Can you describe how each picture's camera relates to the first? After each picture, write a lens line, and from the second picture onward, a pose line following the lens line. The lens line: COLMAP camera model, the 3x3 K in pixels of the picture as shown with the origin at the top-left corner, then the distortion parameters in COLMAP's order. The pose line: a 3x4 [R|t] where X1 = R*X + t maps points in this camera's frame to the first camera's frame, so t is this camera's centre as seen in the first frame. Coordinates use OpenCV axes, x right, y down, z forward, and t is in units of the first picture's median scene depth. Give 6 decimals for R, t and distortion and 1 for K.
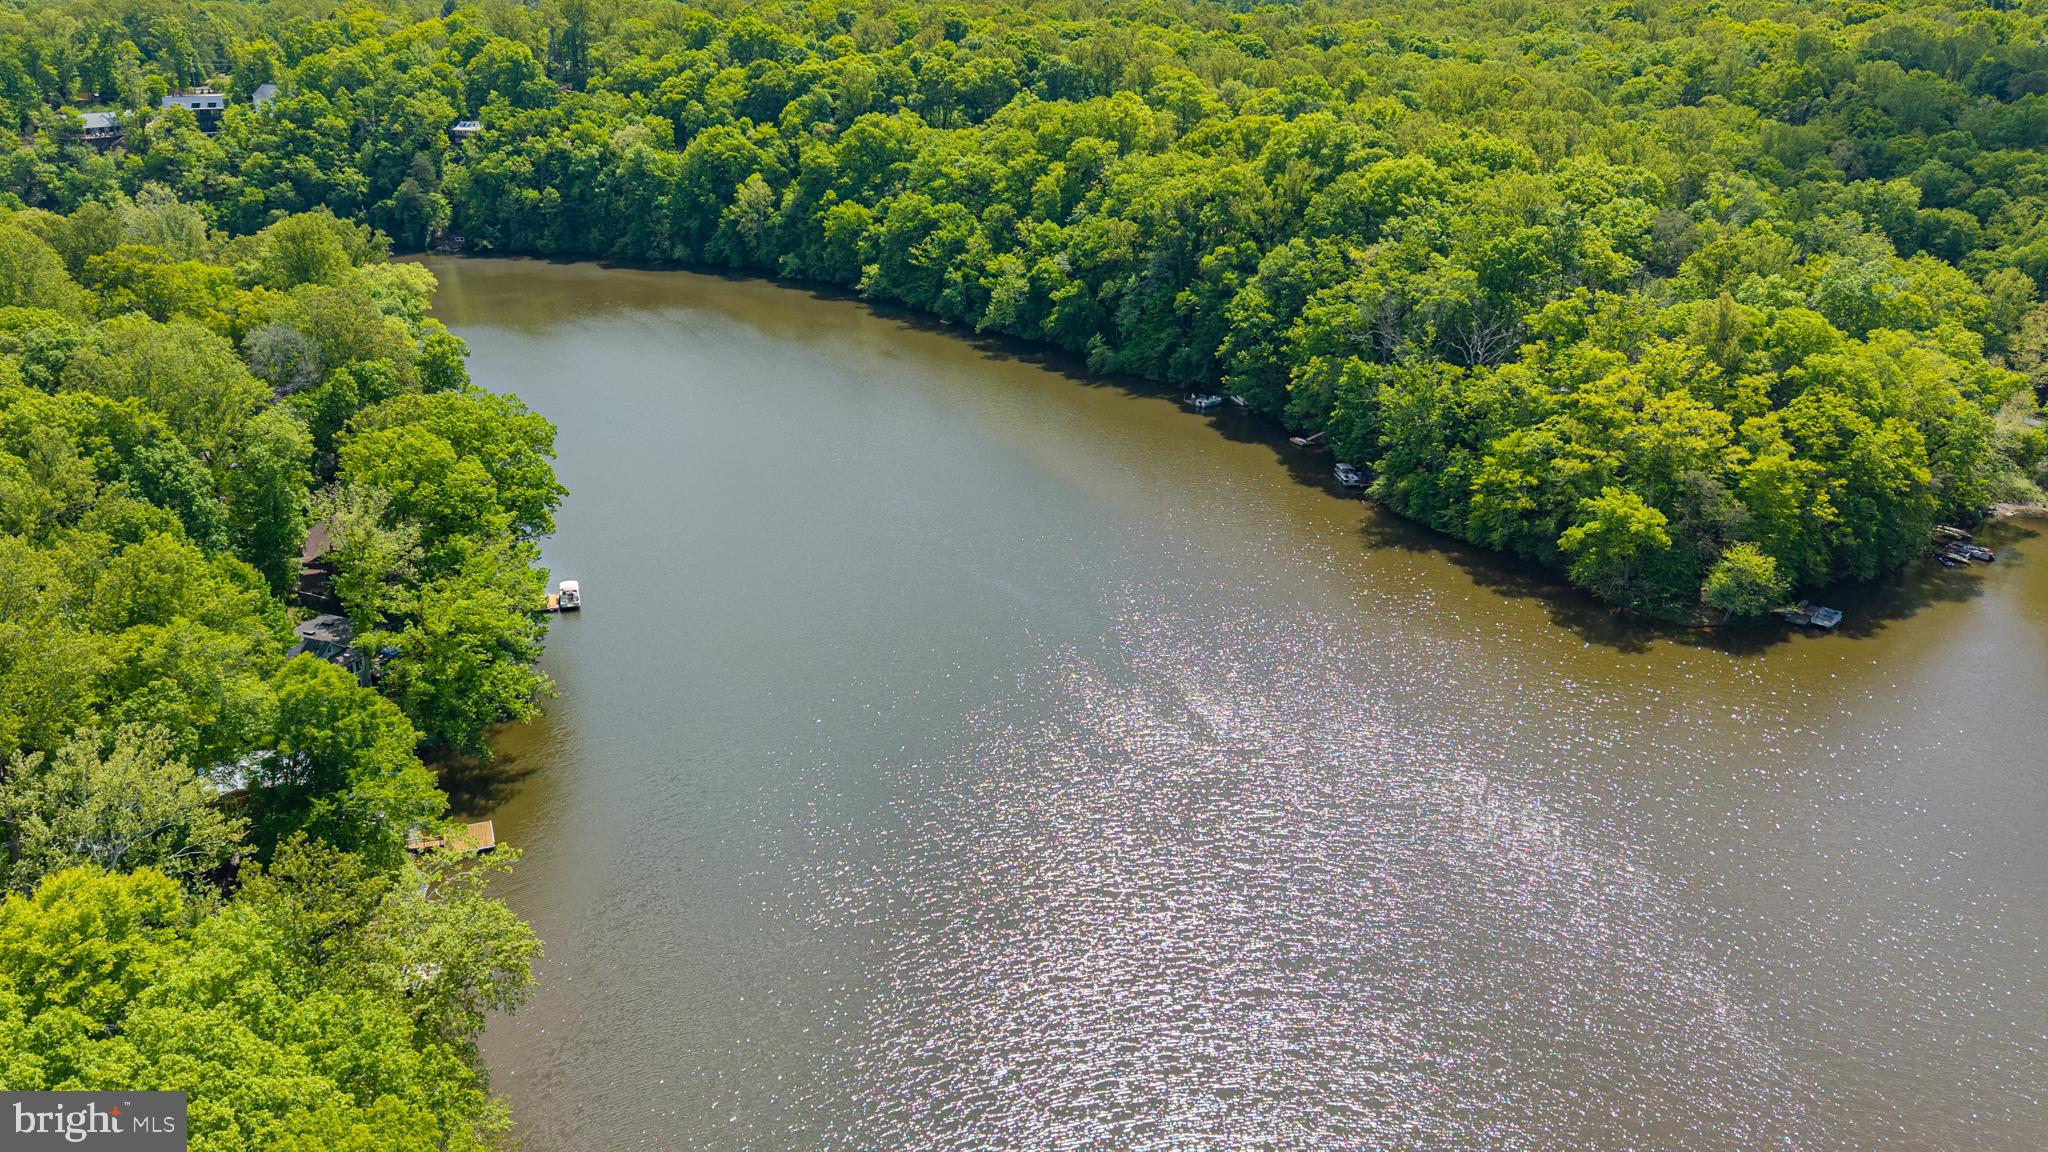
lens RADIAL K [[1573.8, 0, 970.3], [0, 1573.8, 533.6], [0, 0, 1]] dist [0.077752, -0.095512]
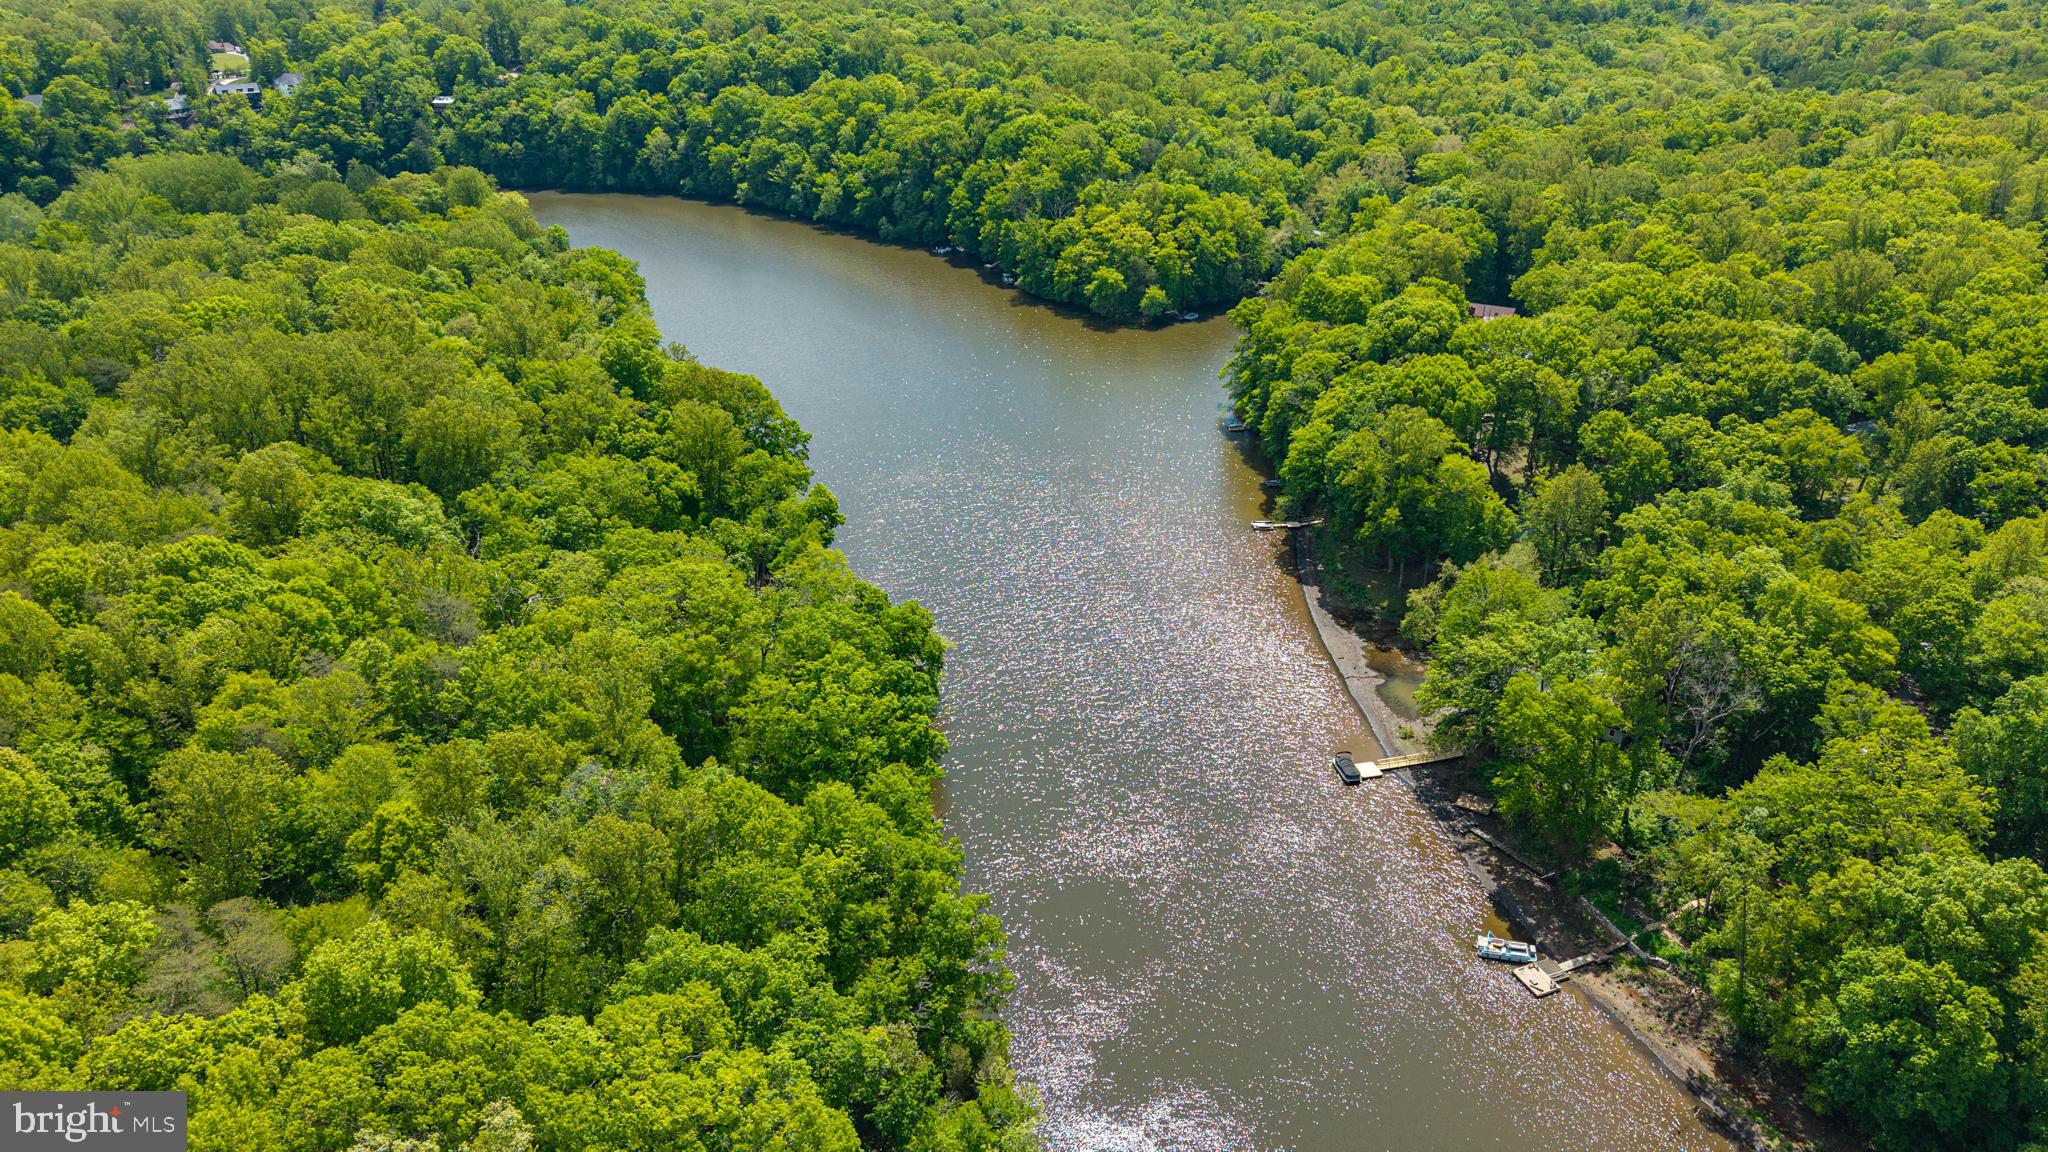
lens RADIAL K [[1367.3, 0, 1089.7], [0, 1367.3, 579.8], [0, 0, 1]] dist [0.004930, 0.020283]
pose [[0.975345, -0.101634, 0.195892, -0.035363], [0.077633, 0.988919, 0.126541, 0.096895], [-0.206582, -0.108213, 0.972427, -0.570903]]
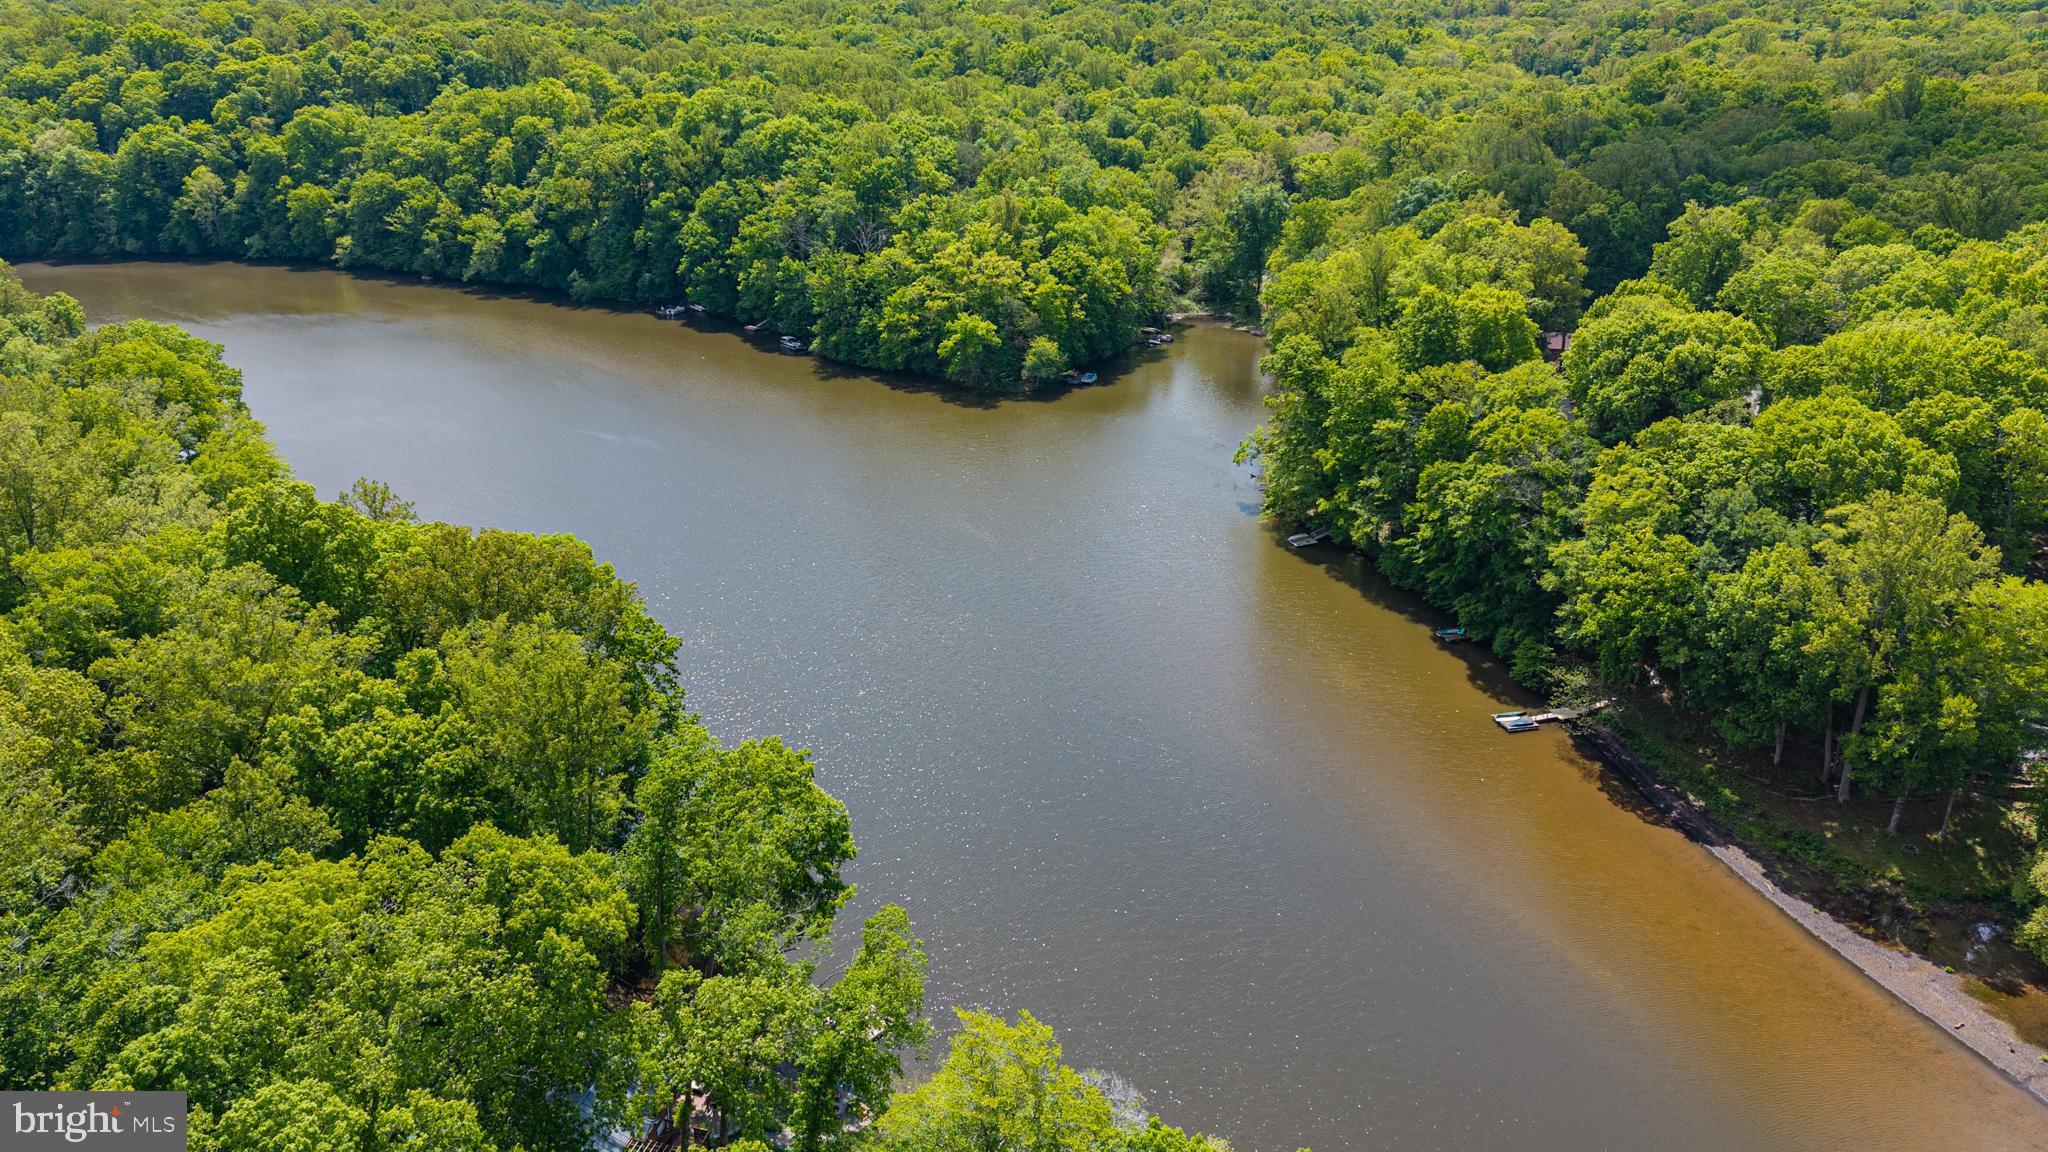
lens RADIAL K [[1440.9, 0, 1026.1], [0, 1440.9, 580.0], [0, 0, 1]] dist [0.012406, -0.004290]
pose [[0.895027, -0.179730, 0.408196, -0.103634], [0.154429, 0.983482, 0.094422, 0.061274], [-0.418423, -0.021473, 0.907998, -0.202261]]
